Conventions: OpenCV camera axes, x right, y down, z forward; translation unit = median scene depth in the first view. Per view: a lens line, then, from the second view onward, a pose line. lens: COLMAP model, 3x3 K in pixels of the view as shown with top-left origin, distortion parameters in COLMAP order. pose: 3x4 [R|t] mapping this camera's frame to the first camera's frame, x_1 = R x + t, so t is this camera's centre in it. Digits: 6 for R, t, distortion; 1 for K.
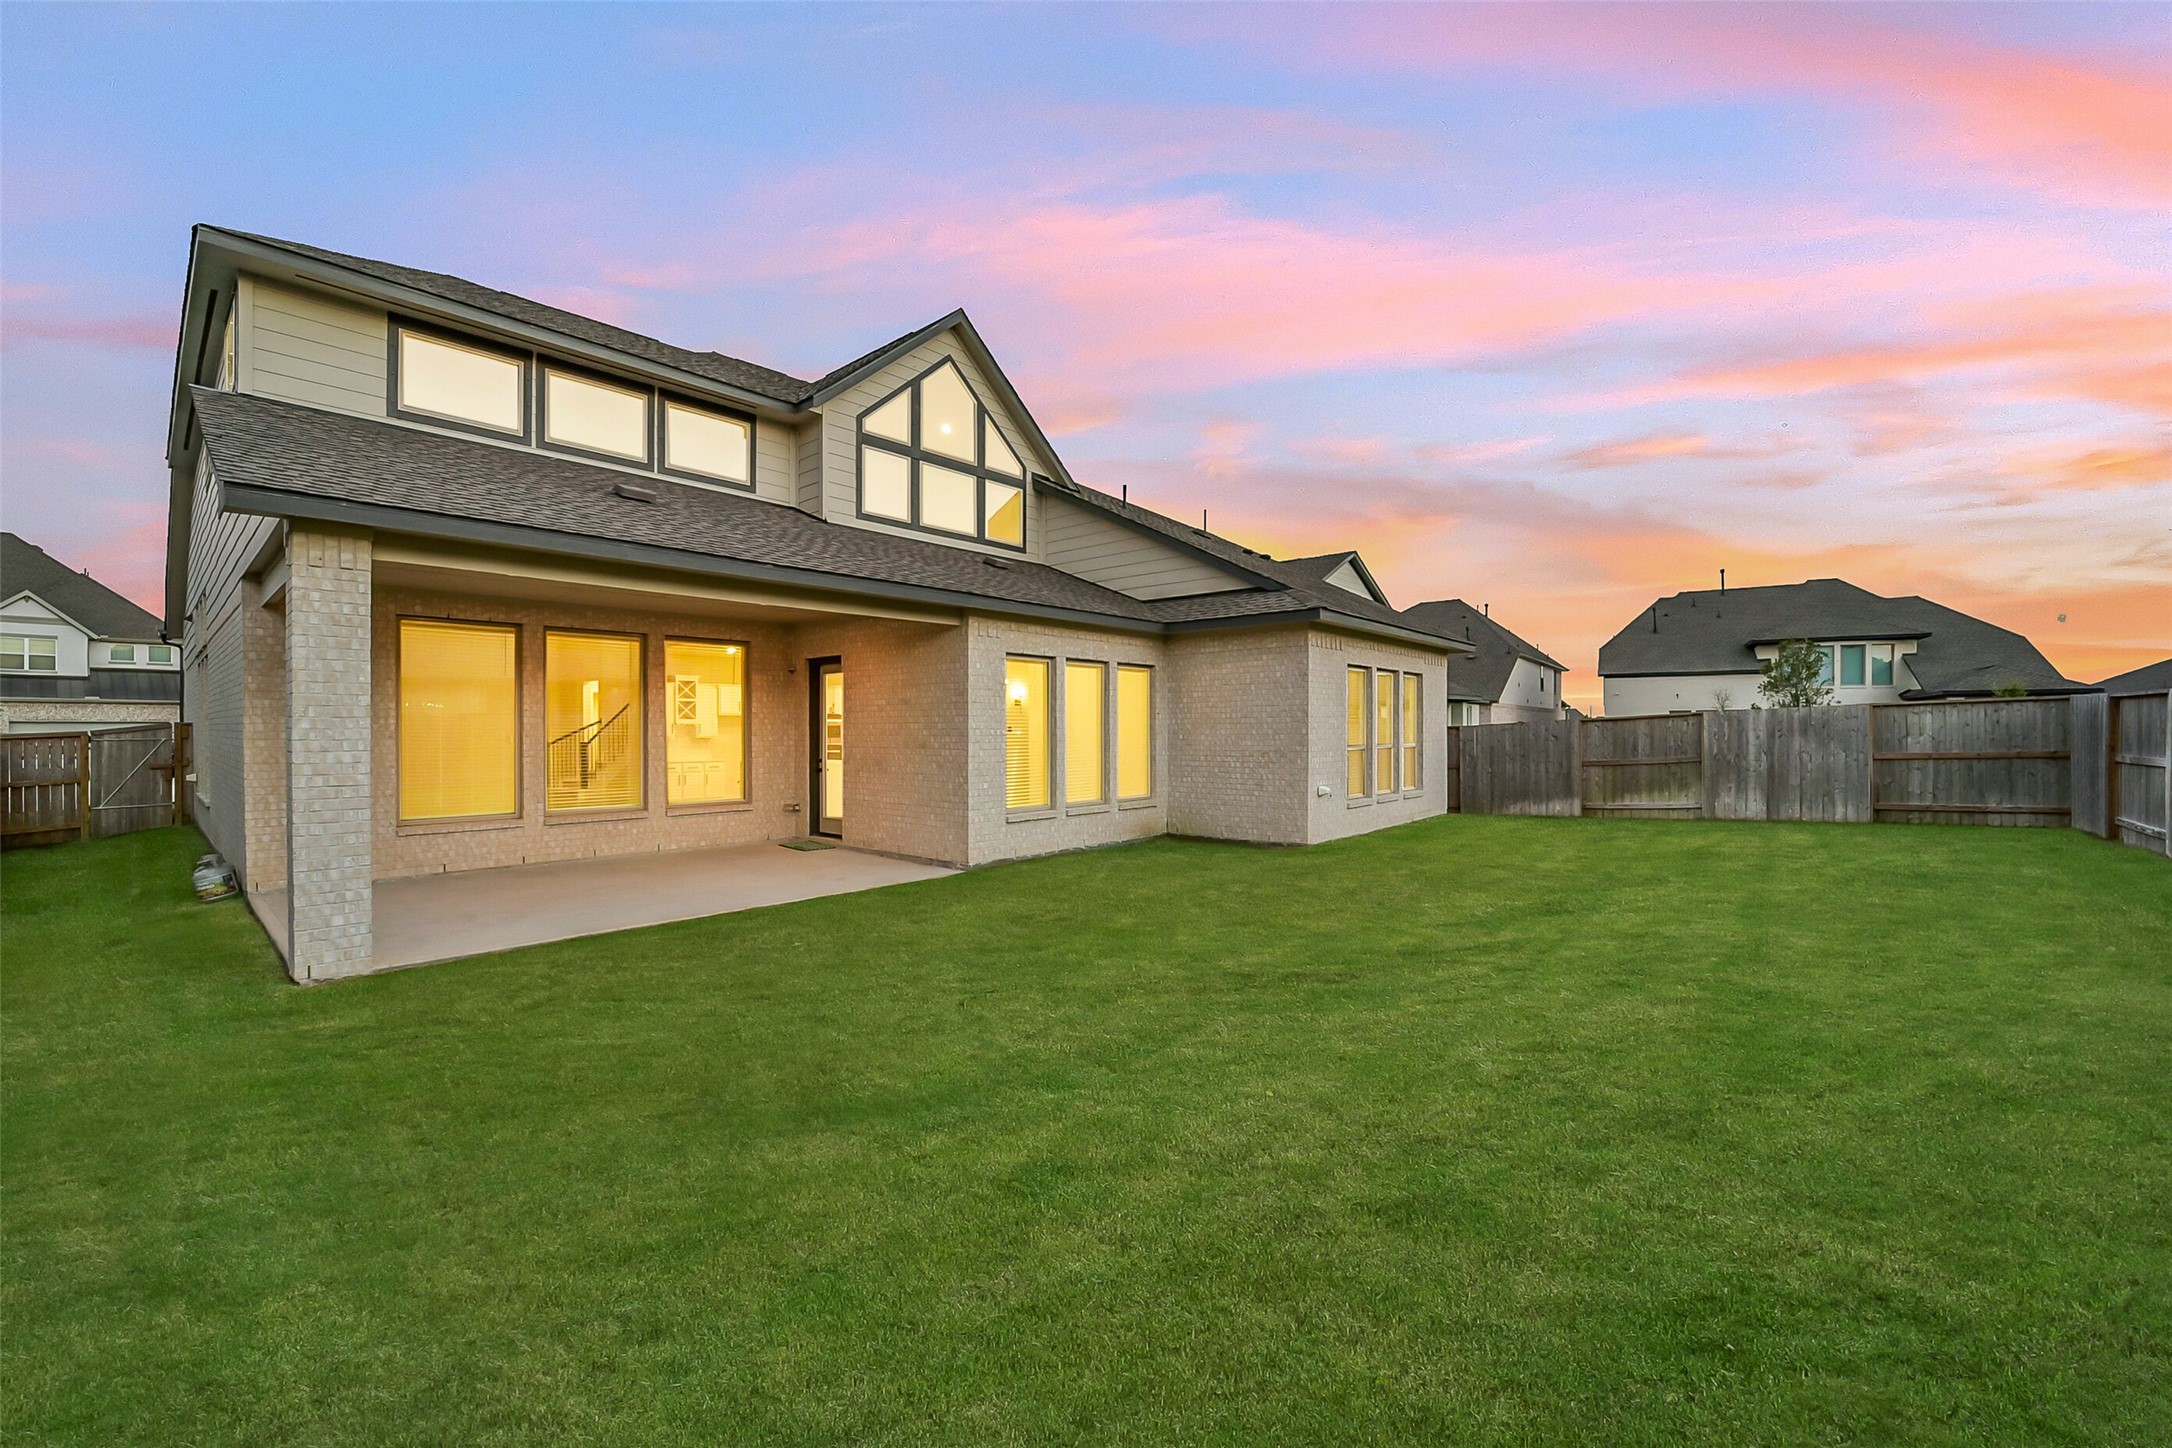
lens RADIAL K [[861.8, 0, 1170.8], [0, 861.8, 728.5], [0, 0, 1]] dist [-0.015501, 0.000408]
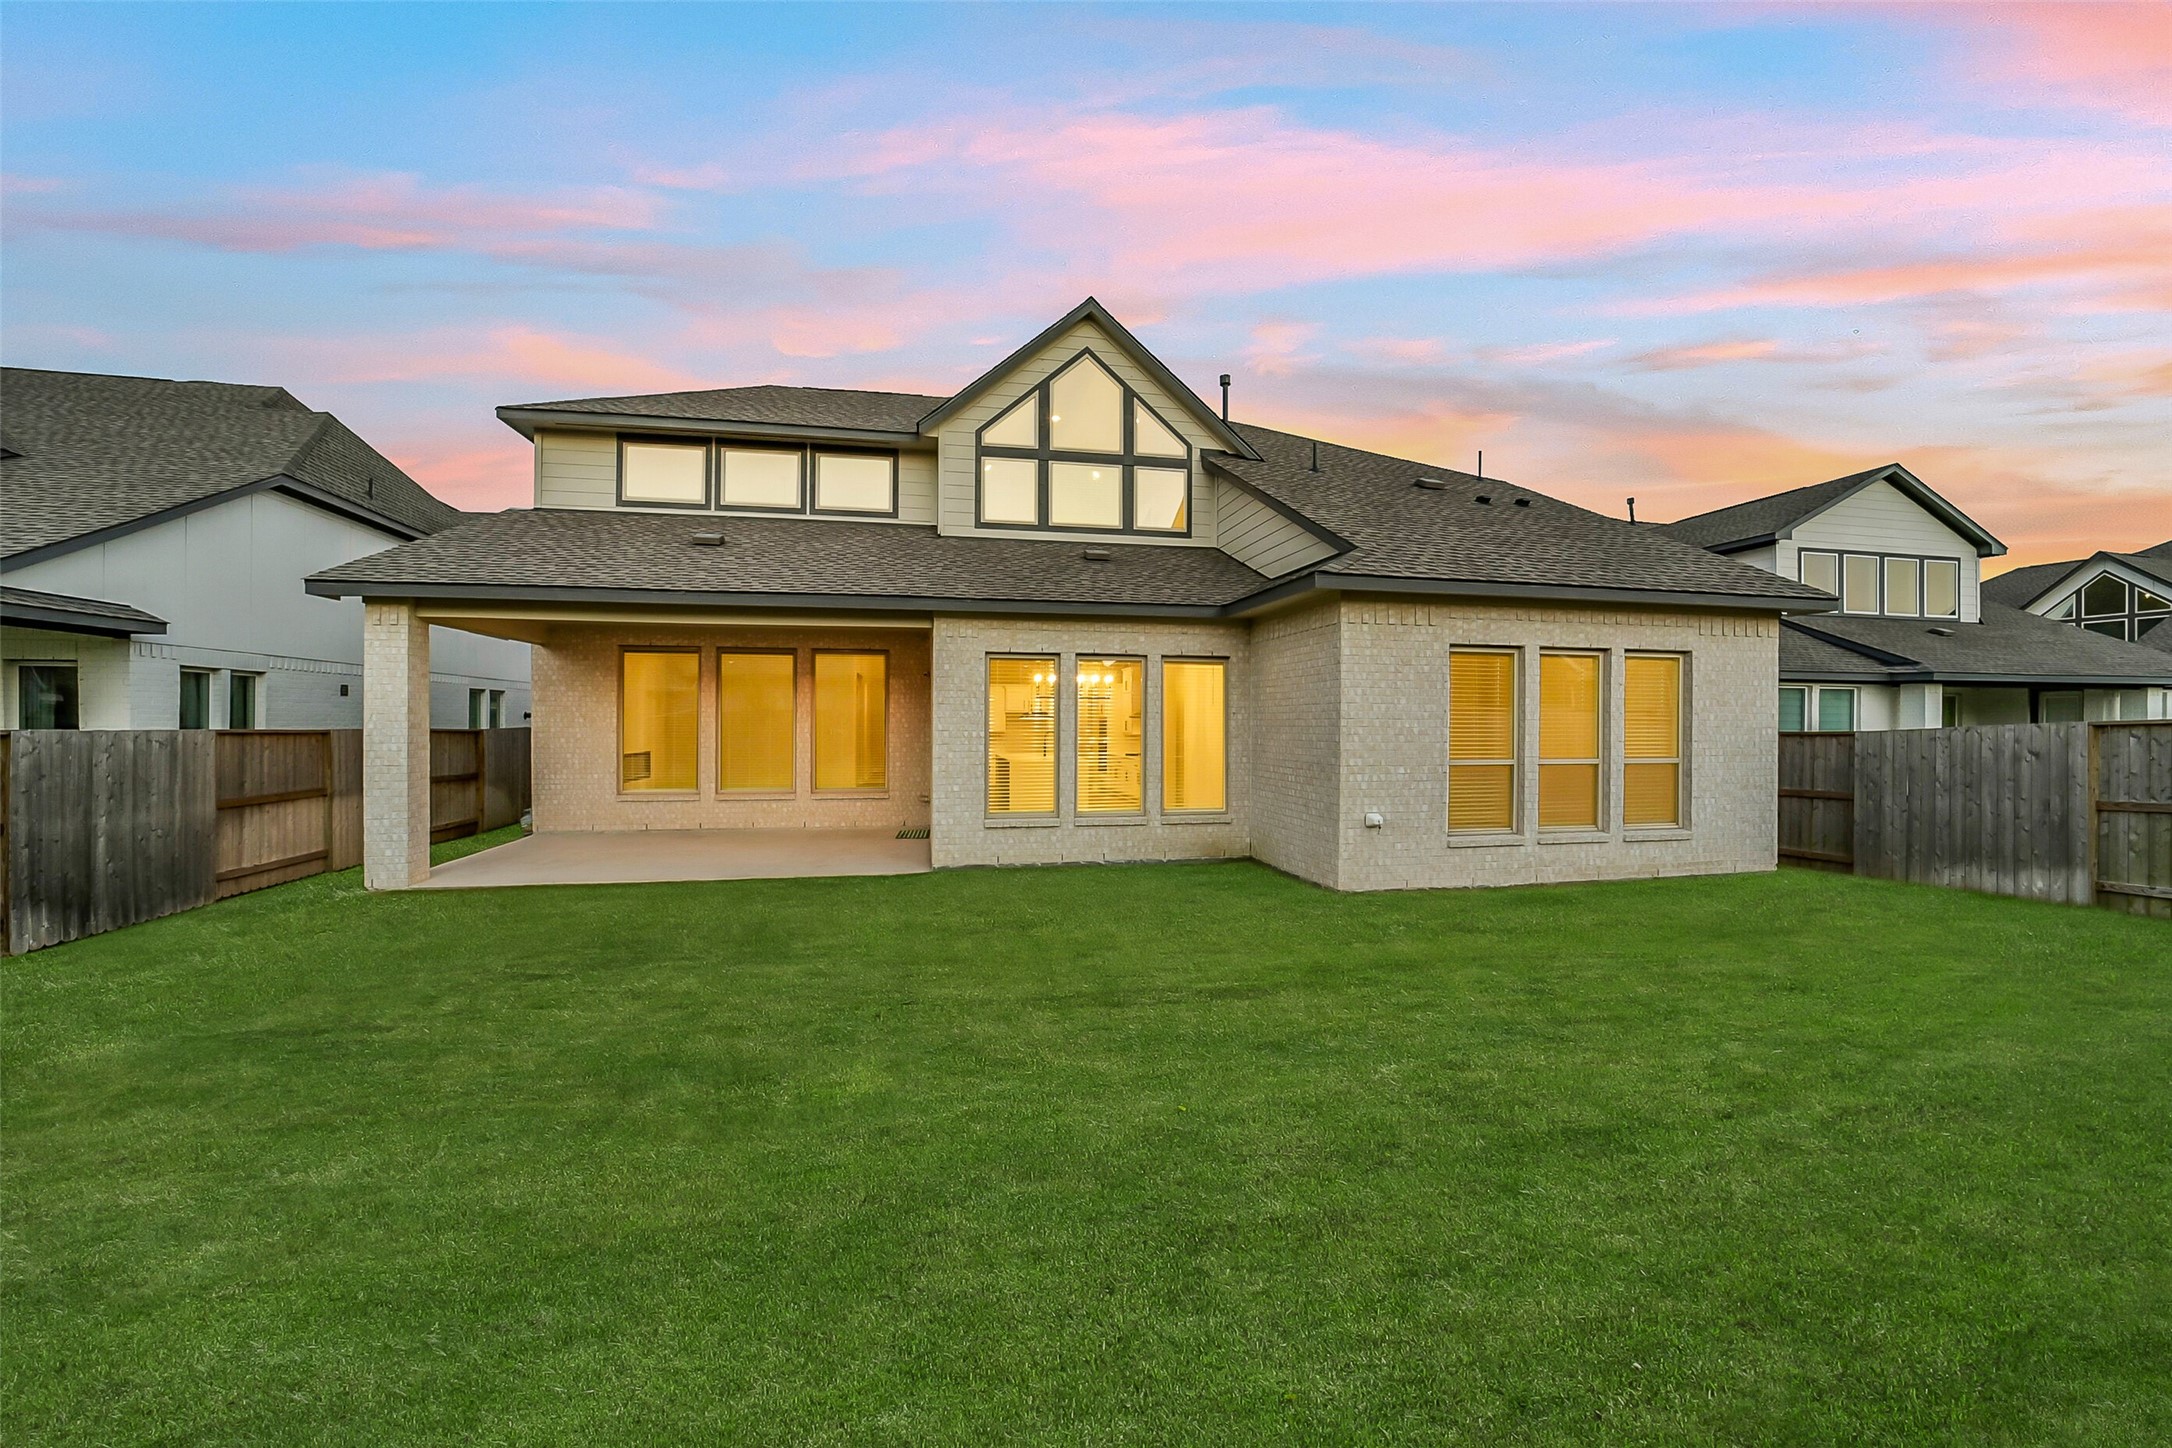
lens RADIAL K [[888.2, 0, 1077.2], [0, 888.2, 722.0], [0, 0, 1]] dist [-0.017483, 0.000281]
pose [[0.774993, 0.008296, -0.631915, 0.419915], [-0.007438, 0.999964, 0.004005, -0.011476], [0.631926, 0.001596, 0.775027, 0.232098]]
